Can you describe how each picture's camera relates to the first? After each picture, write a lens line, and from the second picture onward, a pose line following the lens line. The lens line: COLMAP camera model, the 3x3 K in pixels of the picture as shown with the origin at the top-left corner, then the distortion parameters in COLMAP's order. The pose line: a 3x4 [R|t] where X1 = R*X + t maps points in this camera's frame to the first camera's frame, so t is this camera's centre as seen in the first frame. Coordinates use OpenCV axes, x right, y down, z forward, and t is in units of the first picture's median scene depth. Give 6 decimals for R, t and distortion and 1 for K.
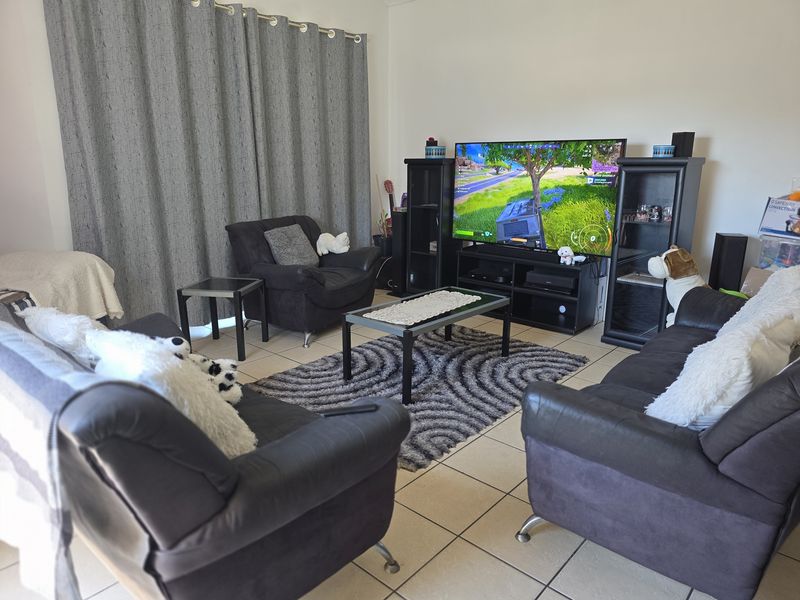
lens RADIAL K [[538.3, 0, 402.7], [0, 538.3, 296.6], [0, 0, 1]] dist [0.037163, -0.031325]
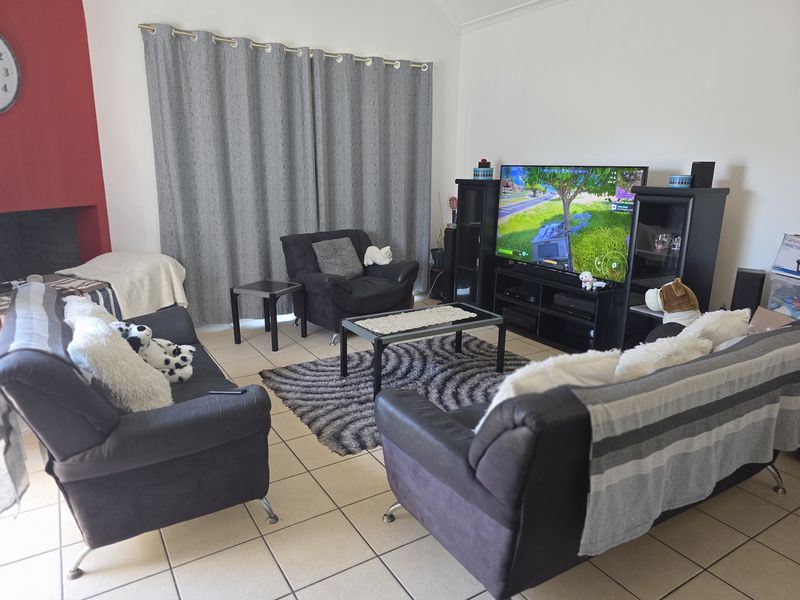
lens RADIAL K [[538.3, 0, 401.7], [0, 538.3, 305.8], [0, 0, 1]] dist [0.037163, -0.031325]
pose [[0.960182, 0.078134, -0.268226, 0.277861], [-0.076036, 0.996939, 0.018217, -0.023866], [0.268828, 0.002903, 0.963184, -0.071530]]
